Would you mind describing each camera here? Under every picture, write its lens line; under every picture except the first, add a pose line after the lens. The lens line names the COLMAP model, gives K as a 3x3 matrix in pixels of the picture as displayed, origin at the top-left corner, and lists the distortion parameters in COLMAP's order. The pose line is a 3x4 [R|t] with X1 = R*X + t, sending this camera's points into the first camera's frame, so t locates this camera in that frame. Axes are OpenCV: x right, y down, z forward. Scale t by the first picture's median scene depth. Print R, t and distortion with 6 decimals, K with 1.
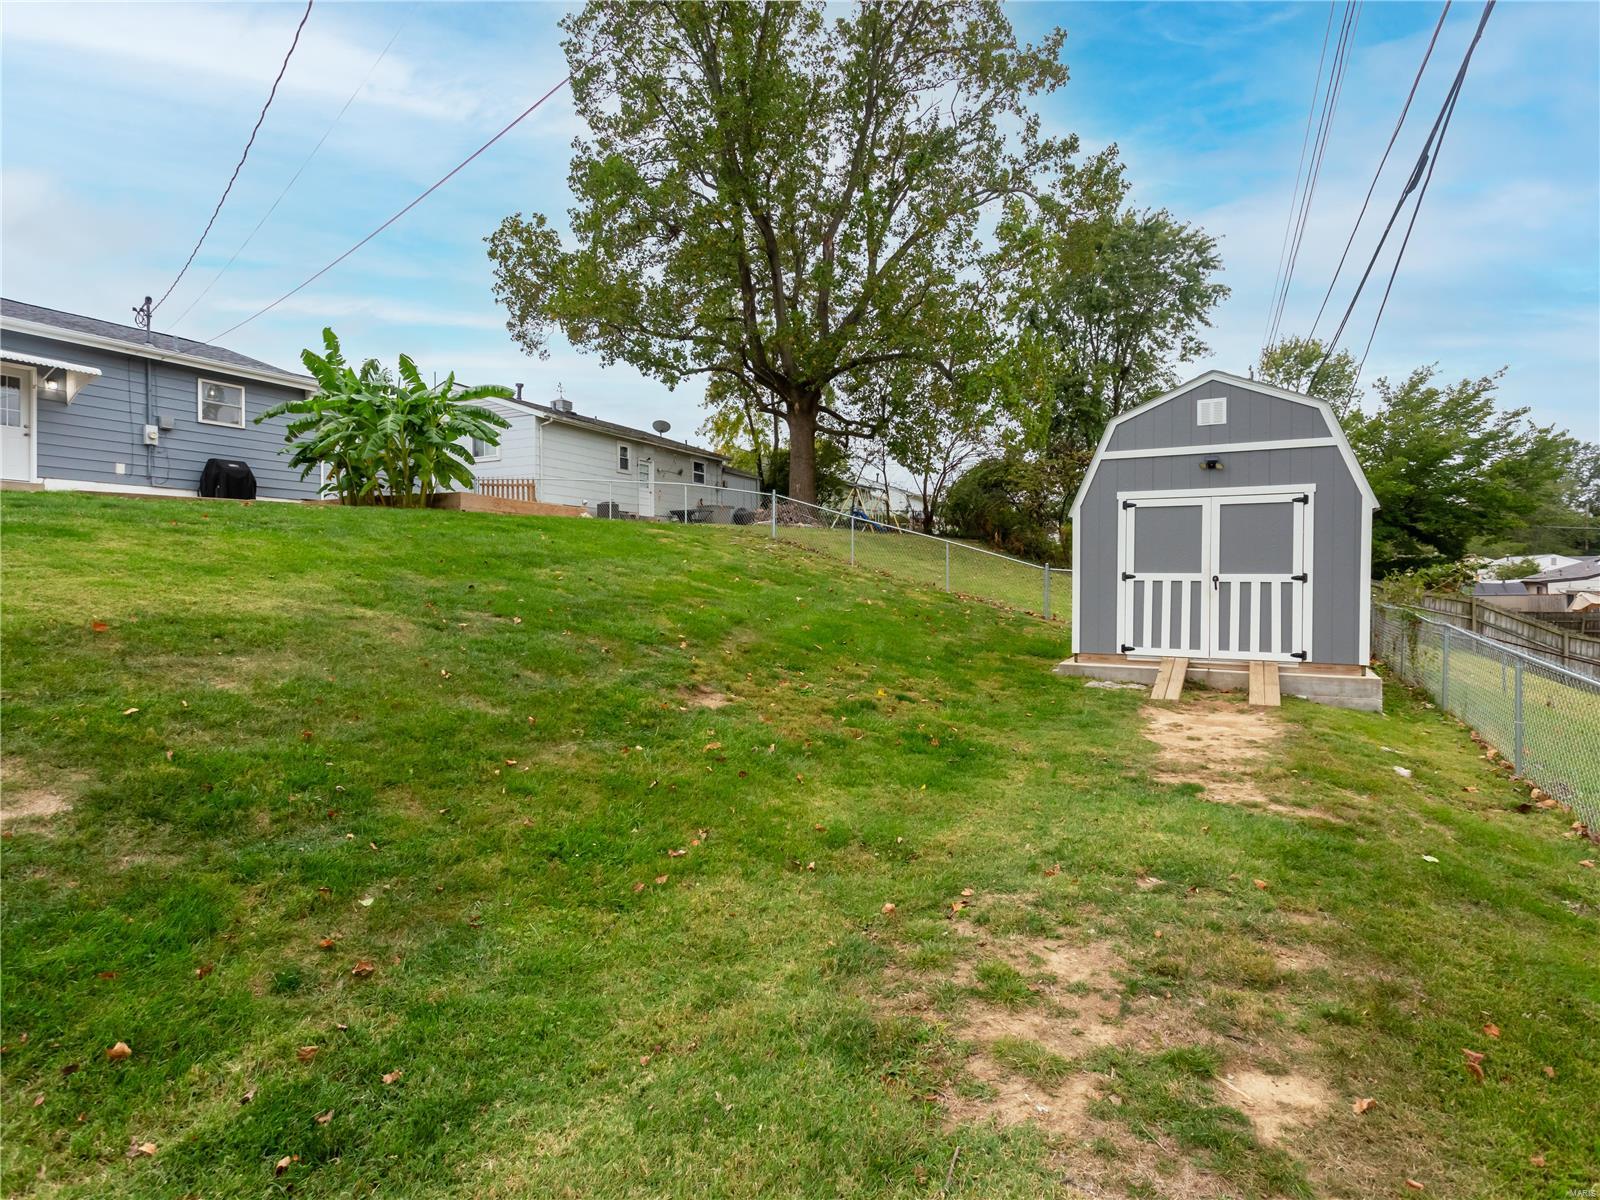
lens RADIAL K [[843.0, 0, 784.8], [0, 843.0, 585.7], [0, 0, 1]] dist [0.010849, 0.000419]
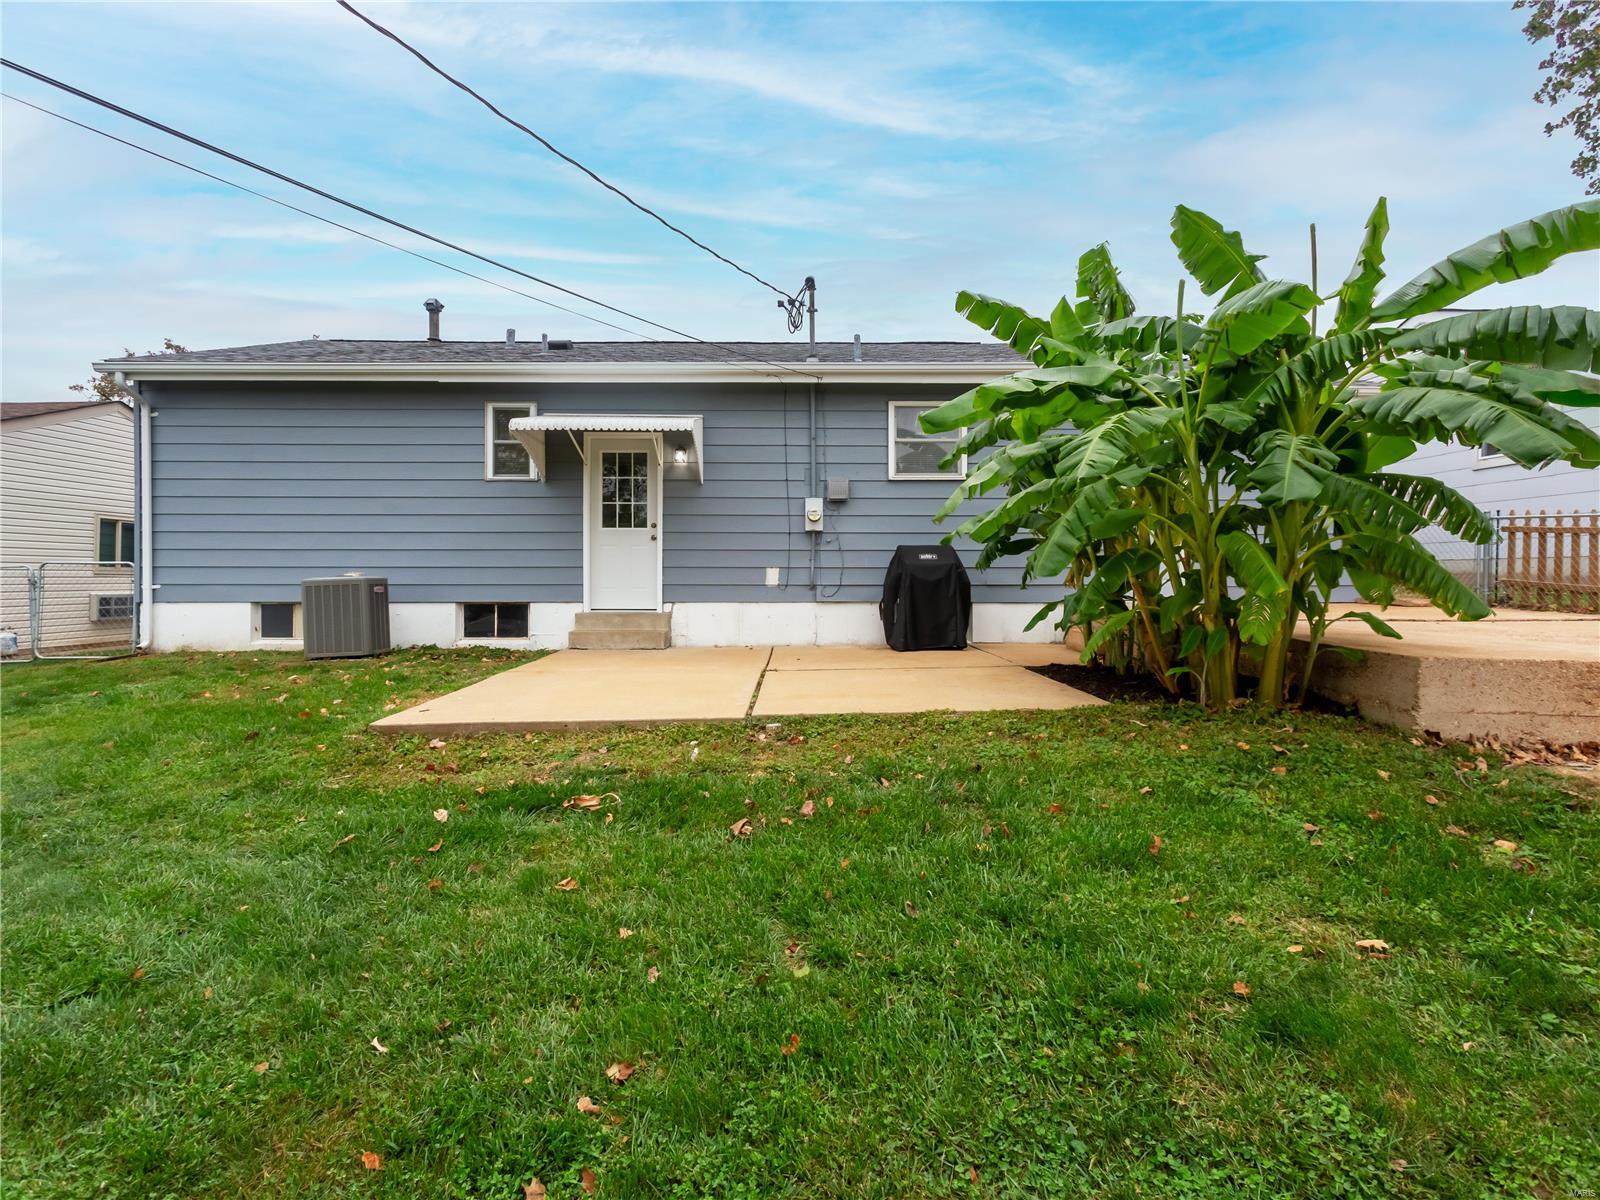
lens RADIAL K [[842.4, 0, 790.7], [0, 842.4, 586.6], [0, 0, 1]] dist [0.005923, 0.002543]
pose [[0.511588, 0.011544, -0.859153, -0.262401], [-0.004940, 0.999933, 0.010494, -0.136985], [0.859217, -0.001125, 0.511611, 0.704916]]
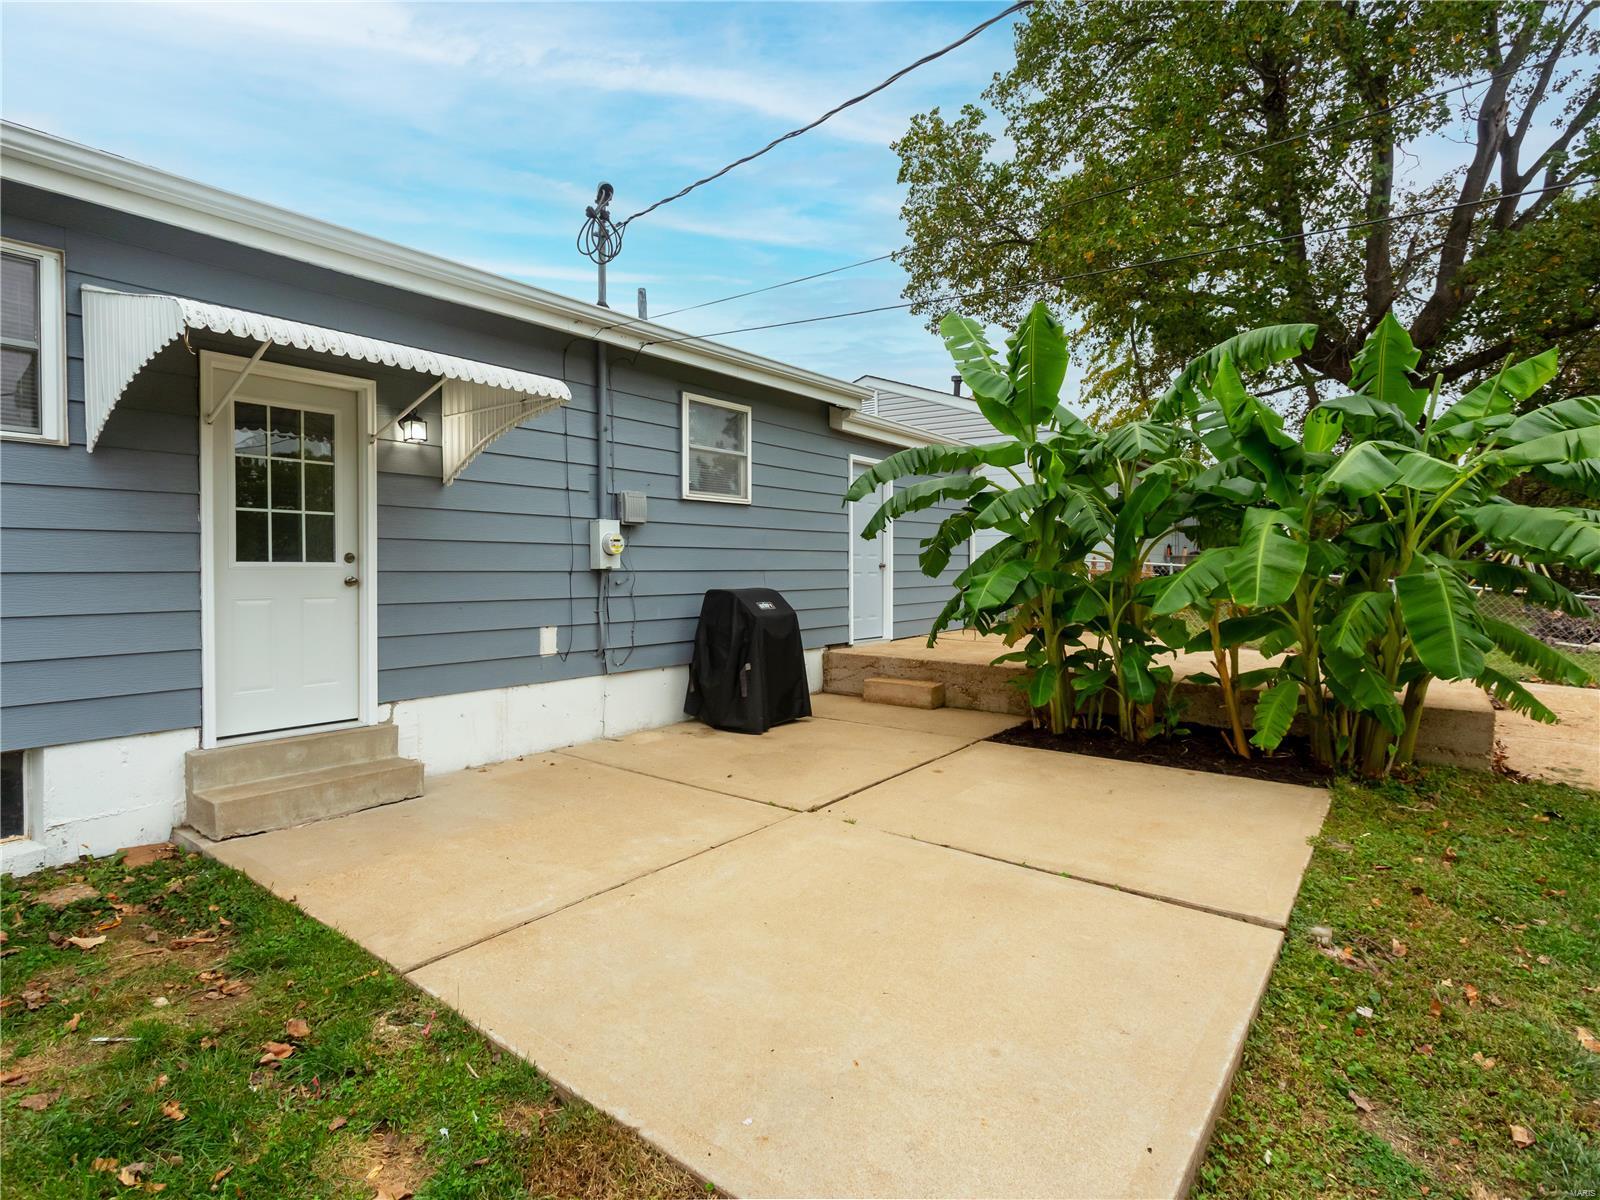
lens RADIAL K [[842.4, 0, 790.7], [0, 842.4, 586.6], [0, 0, 1]] dist [0.005923, 0.002543]
pose [[0.992234, 0.004997, -0.124288, -0.628437], [-0.002655, 0.999816, 0.018998, -0.169394], [0.124360, -0.018521, 0.992064, 0.640446]]
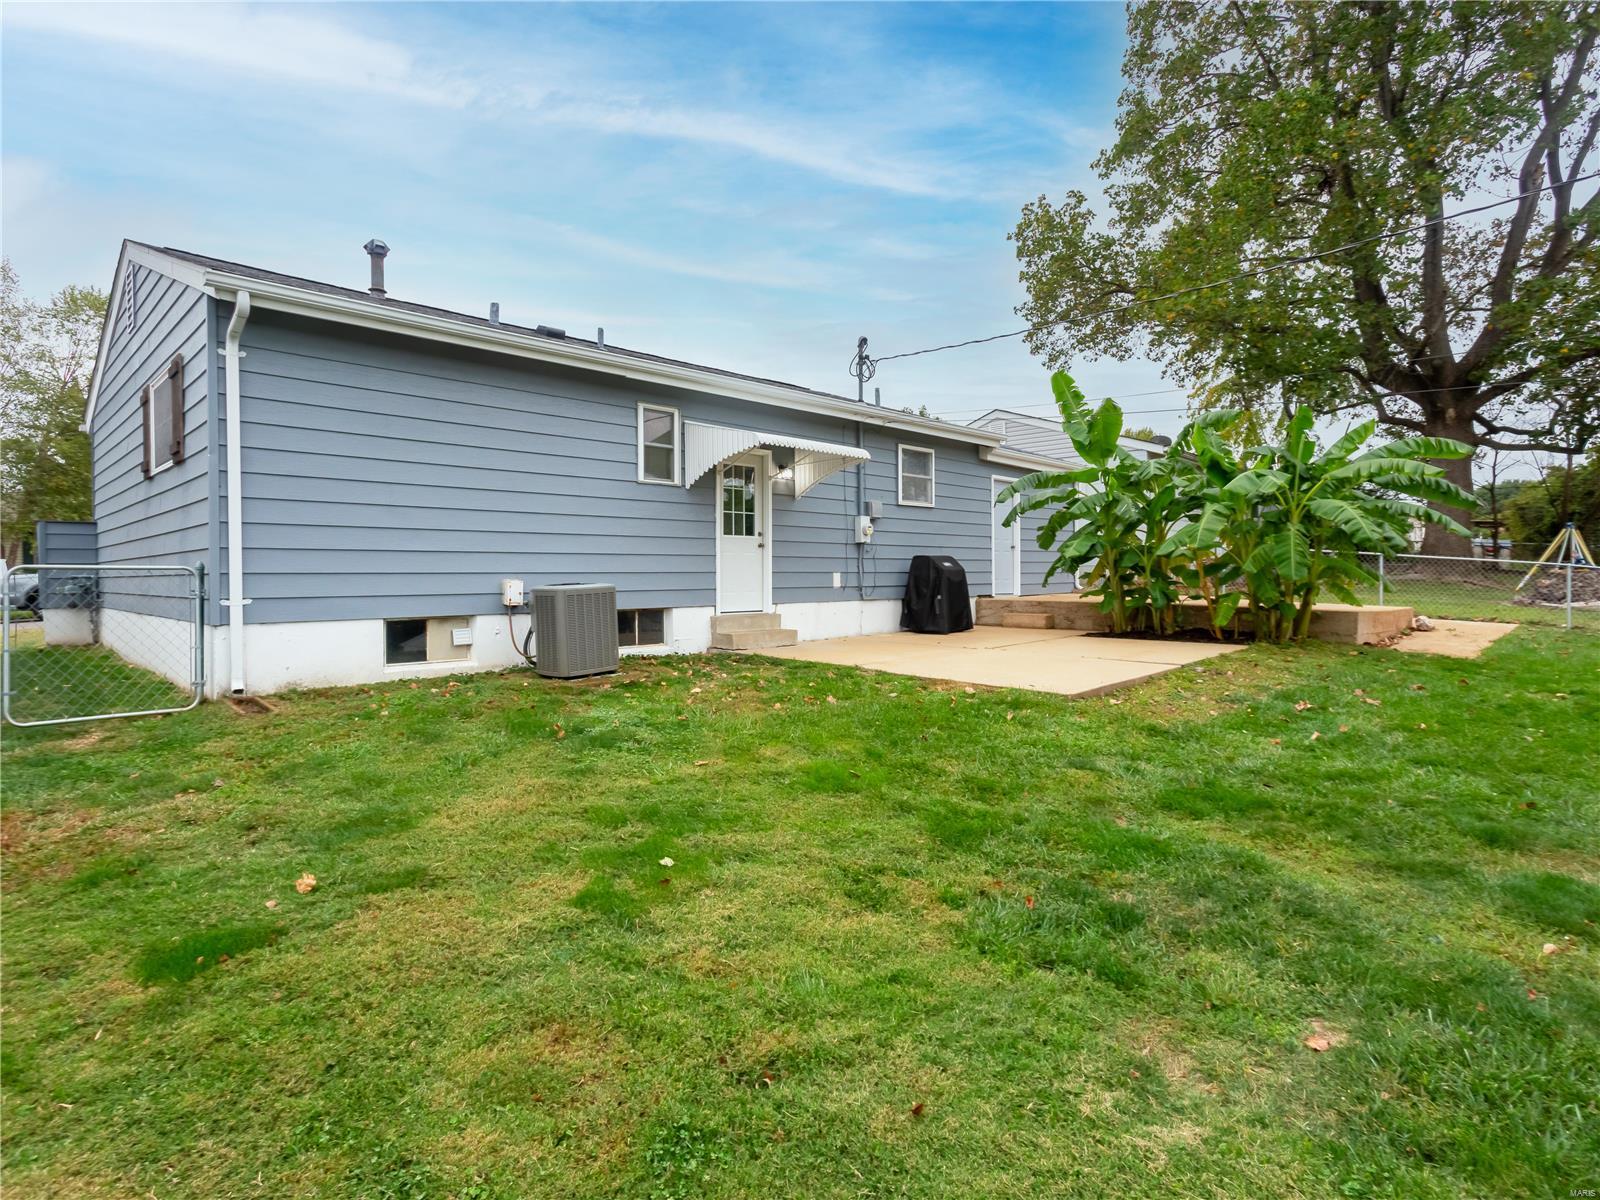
lens RADIAL K [[842.4, 0, 790.7], [0, 842.4, 586.6], [0, 0, 1]] dist [0.005923, 0.002543]
pose [[0.965962, -0.001370, -0.258682, -0.634783], [0.003412, 0.999966, 0.007442, -0.137424], [0.258663, -0.008071, 0.965934, 0.296654]]
